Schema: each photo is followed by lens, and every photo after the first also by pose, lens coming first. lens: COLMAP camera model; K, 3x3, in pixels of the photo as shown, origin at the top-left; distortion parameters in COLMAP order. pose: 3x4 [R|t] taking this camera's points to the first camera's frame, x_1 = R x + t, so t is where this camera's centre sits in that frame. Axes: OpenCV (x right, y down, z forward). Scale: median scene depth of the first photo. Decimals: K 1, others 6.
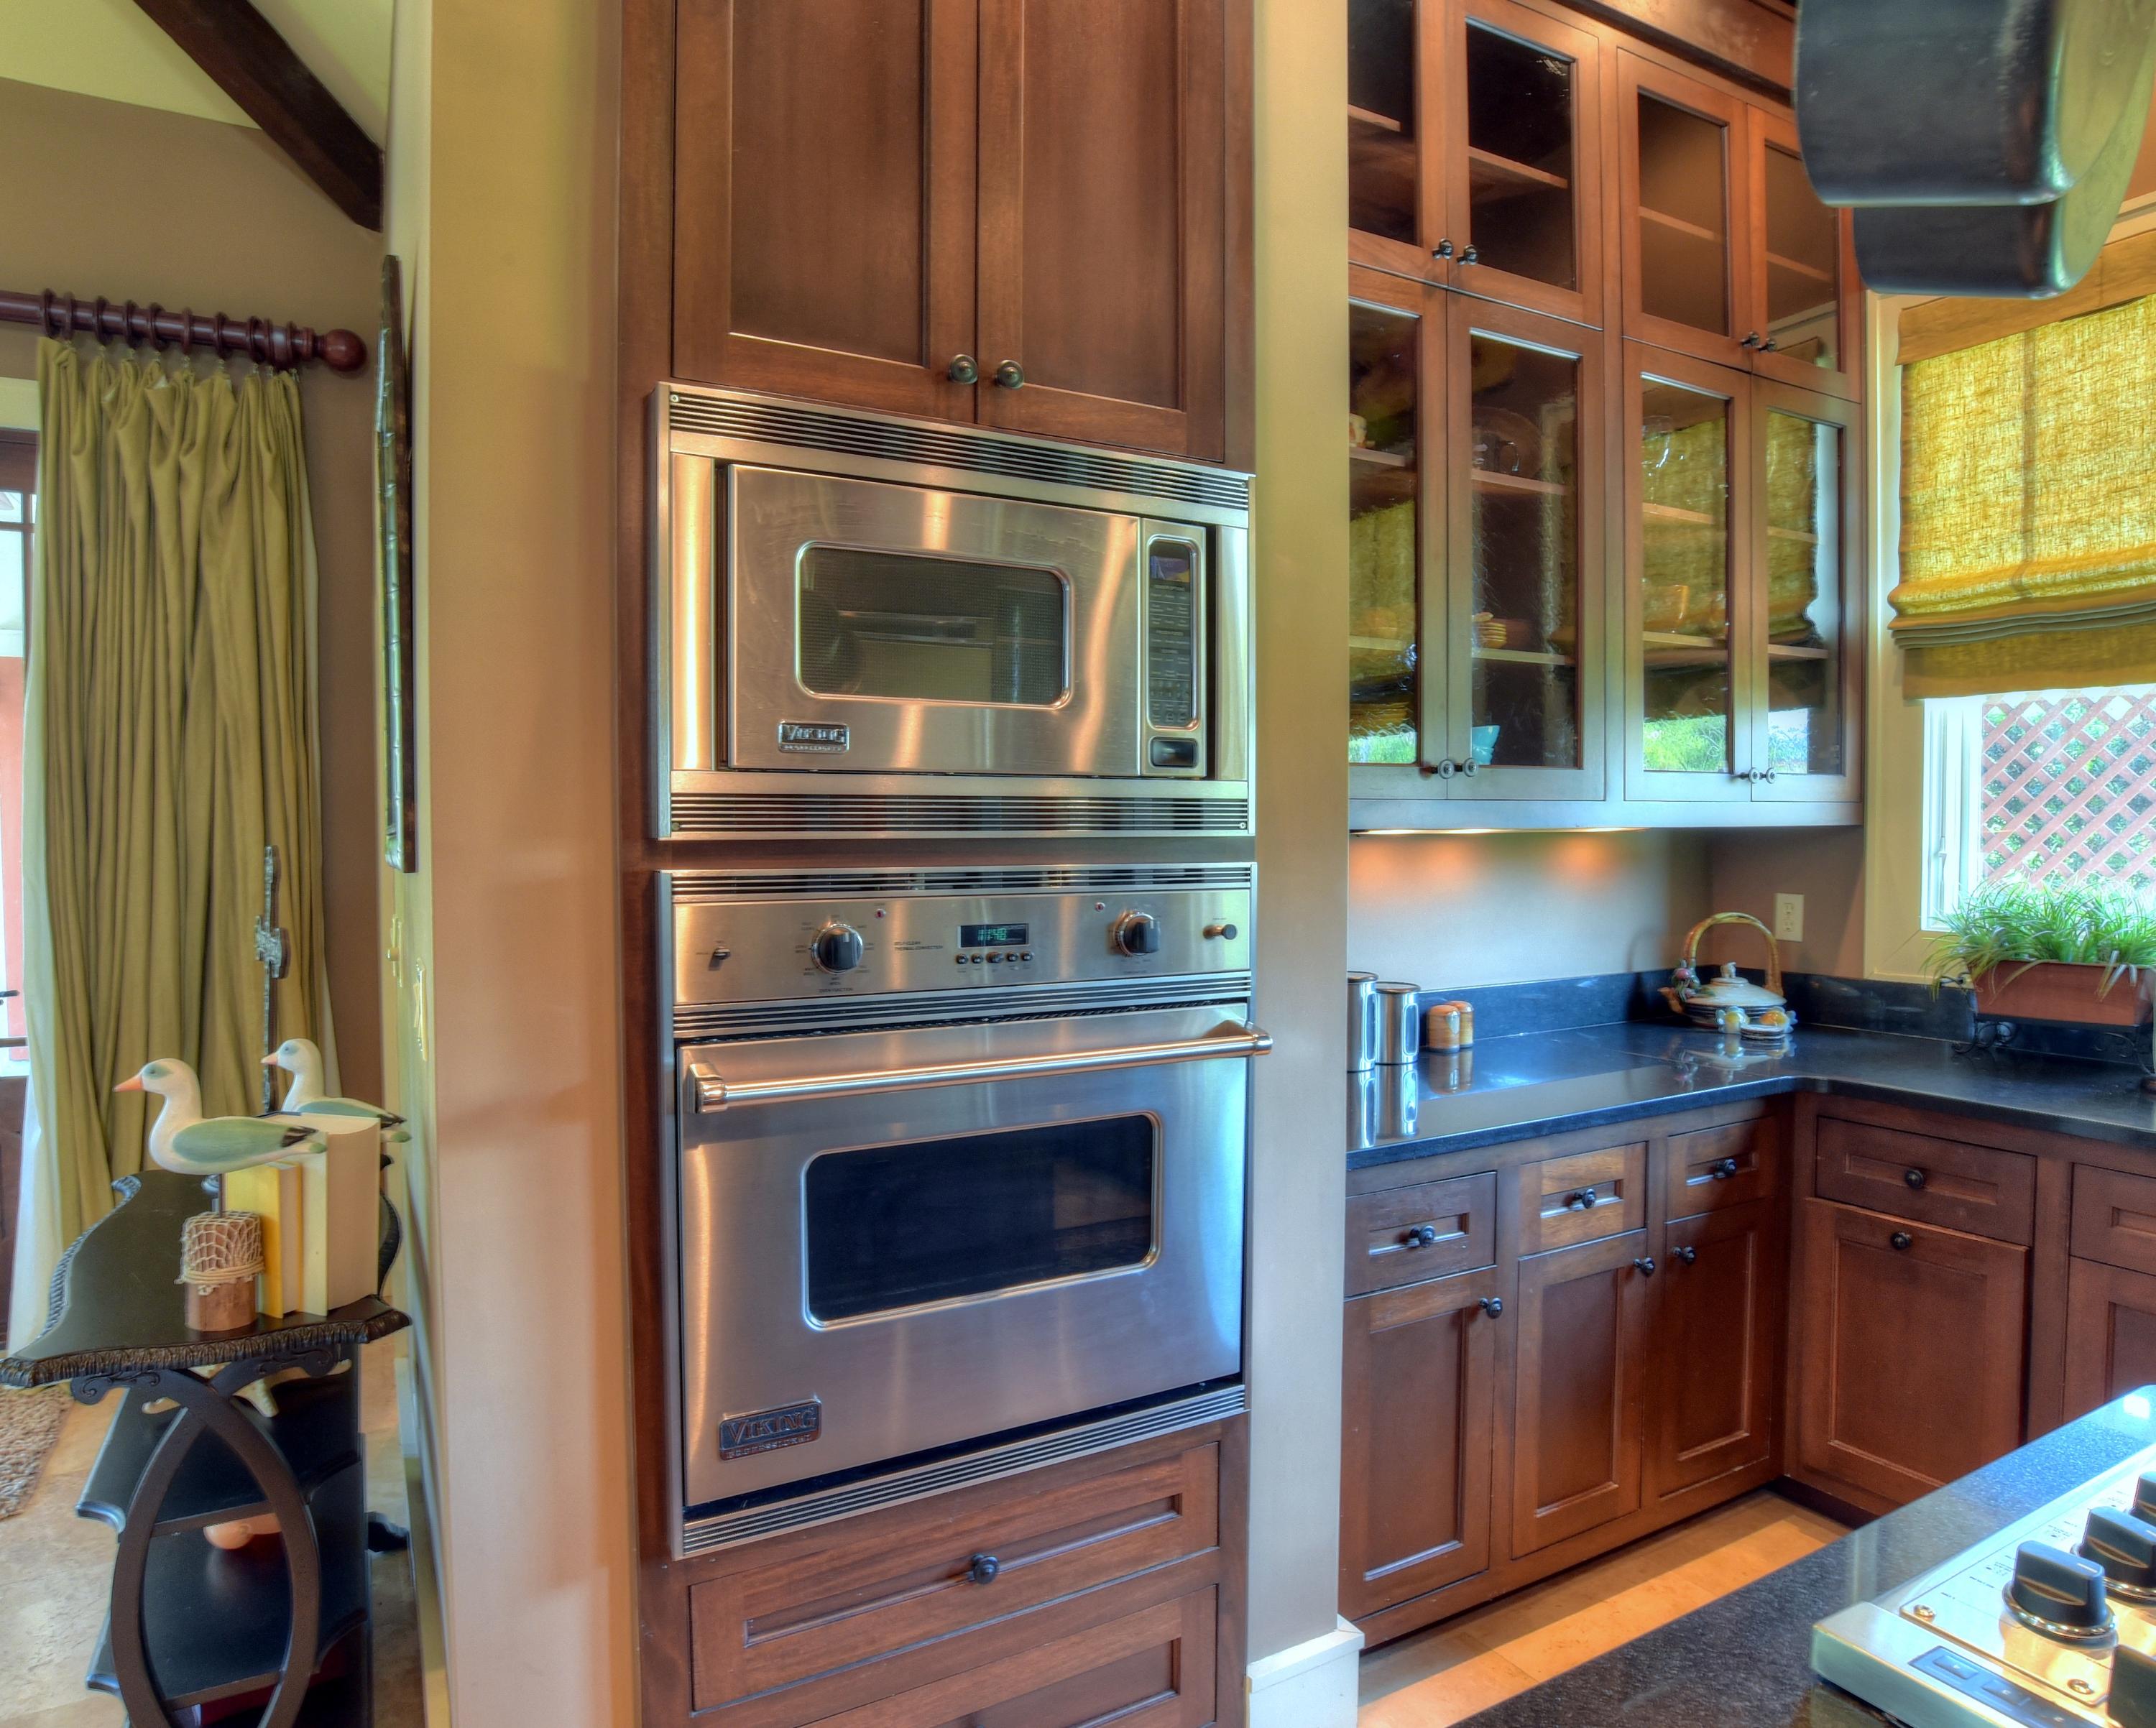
lens RADIAL K [[1314.4, 0, 1078.8], [0, 1314.4, 868.9], [0, 0, 1]] dist [-0.071670, 0.026079]
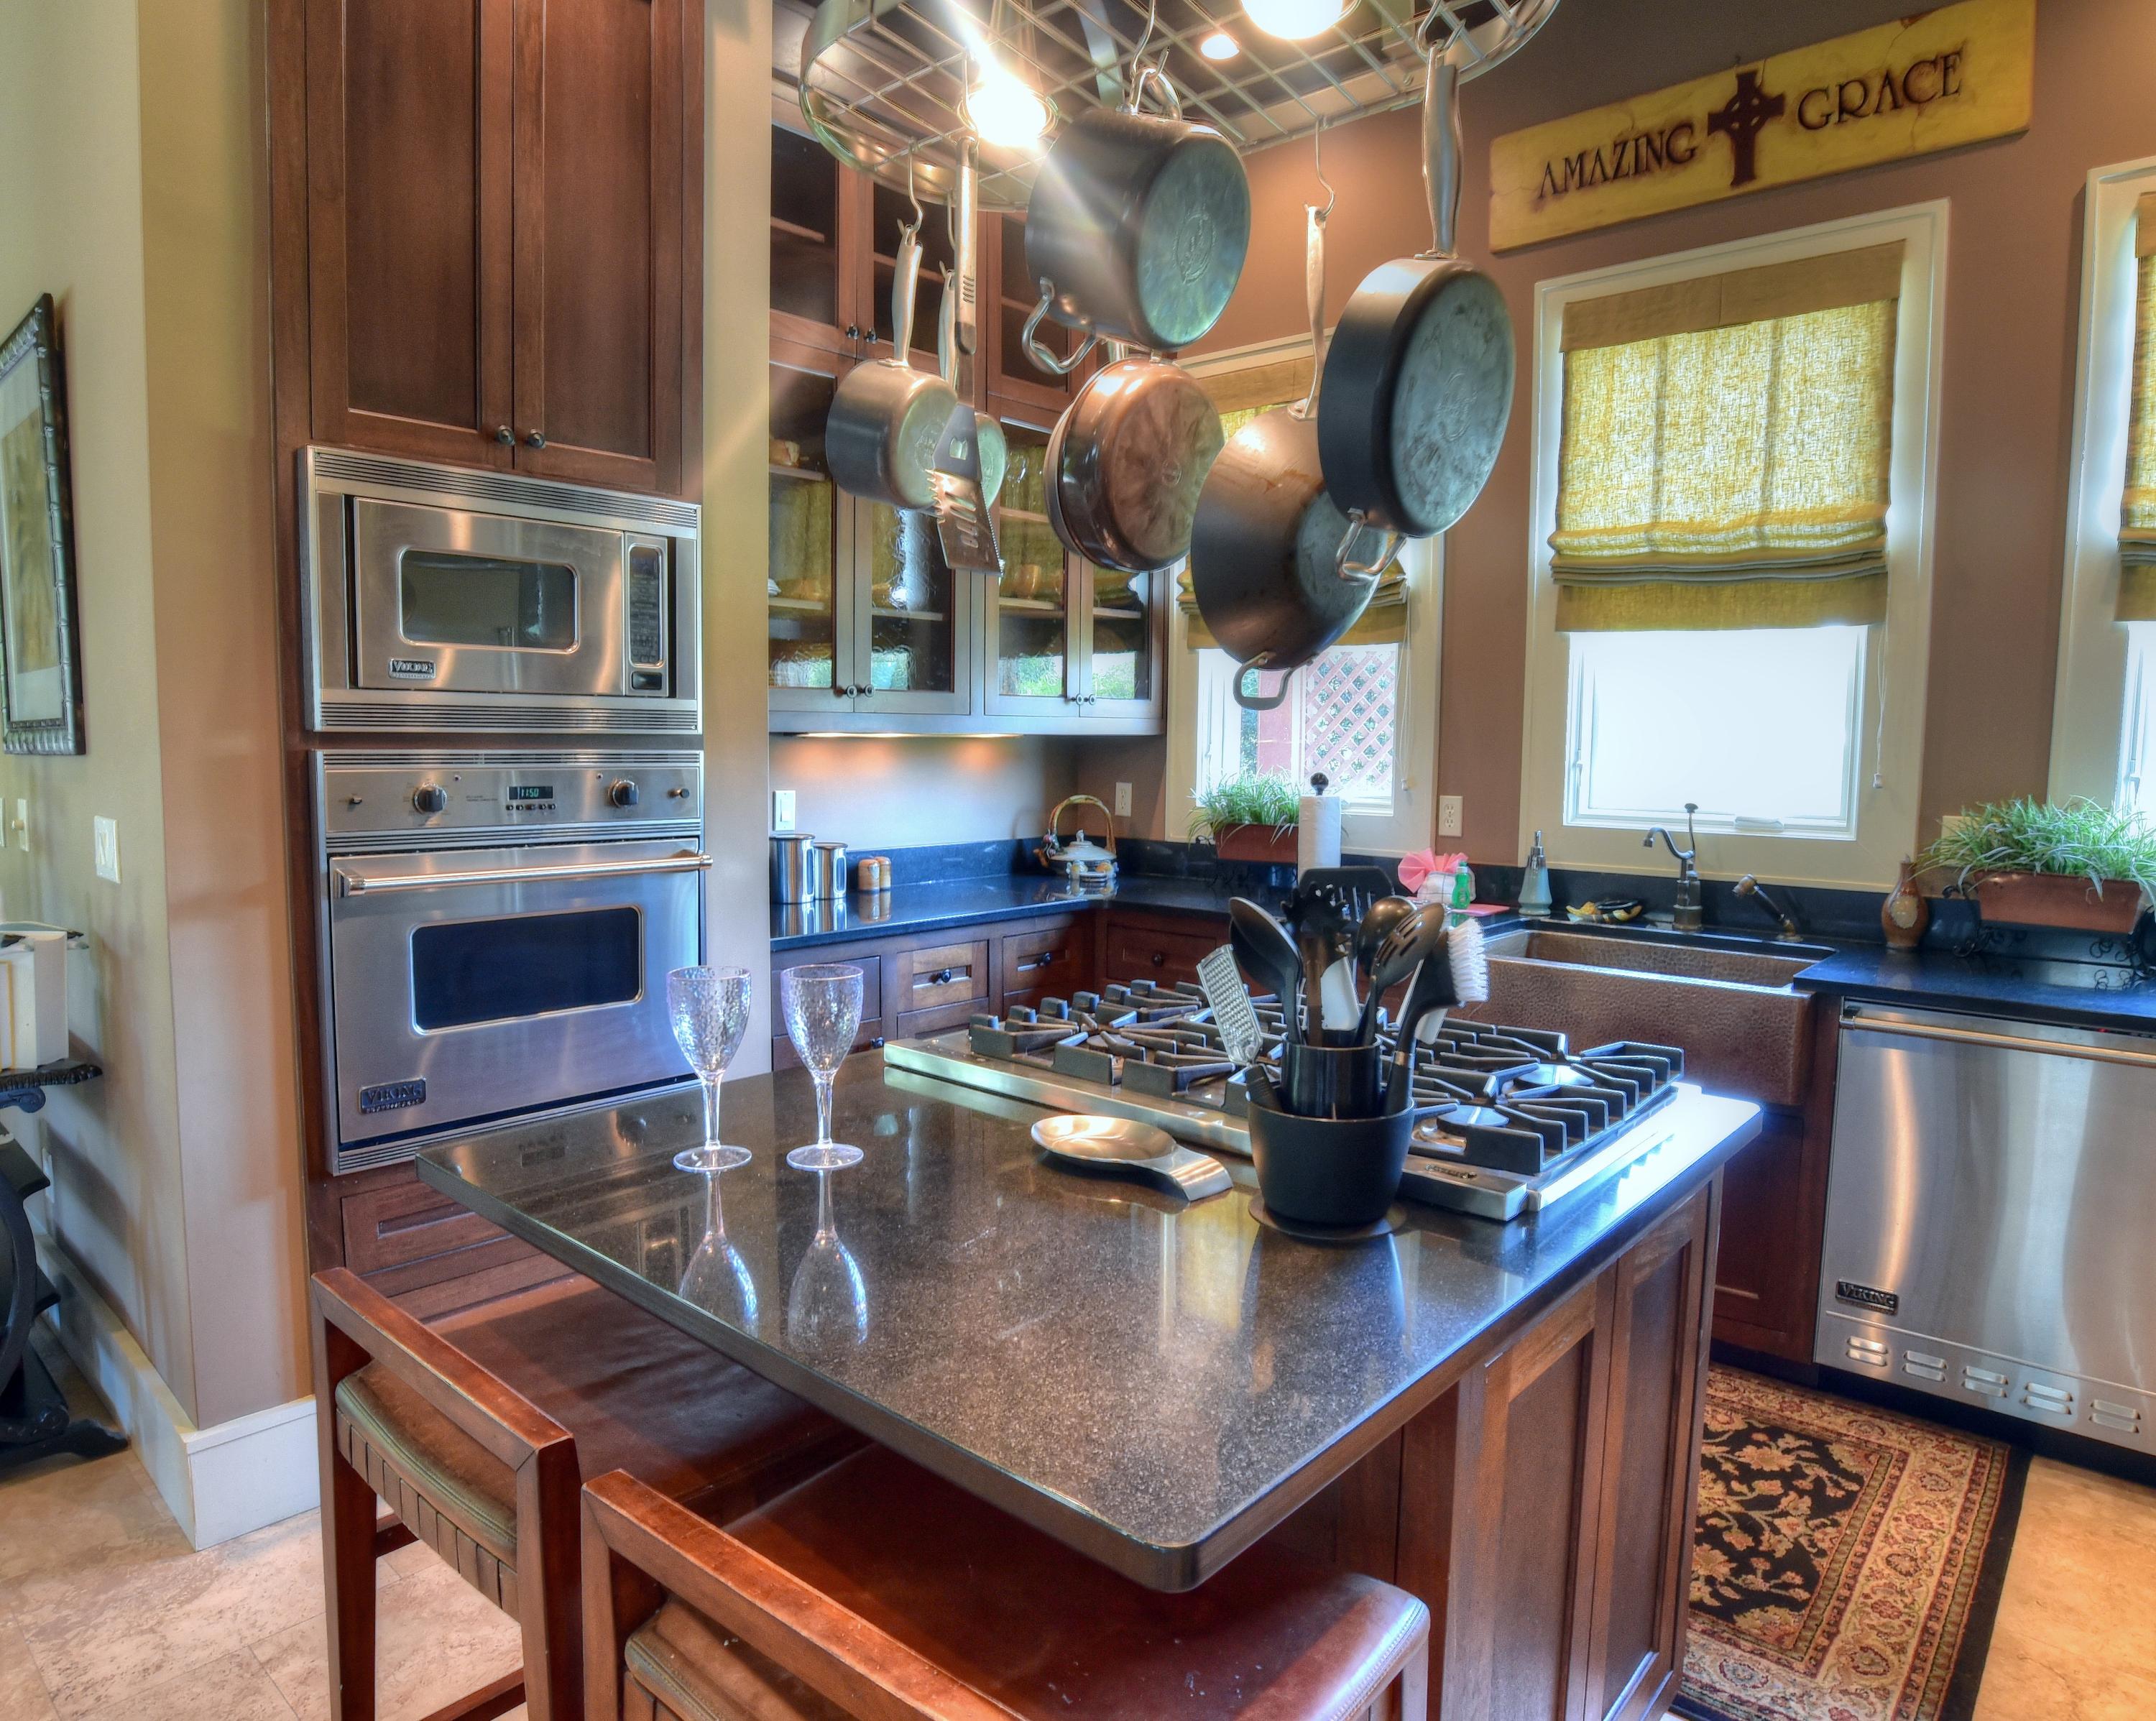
lens RADIAL K [[1314.5, 0, 1078.8], [0, 1314.5, 865.4], [0, 0, 1]] dist [-0.071670, 0.026079]
pose [[0.941359, -0.018341, 0.336908, 0.019889], [-0.004075, 0.997831, 0.065707, 0.020637], [-0.337382, -0.063226, 0.939242, -0.479796]]
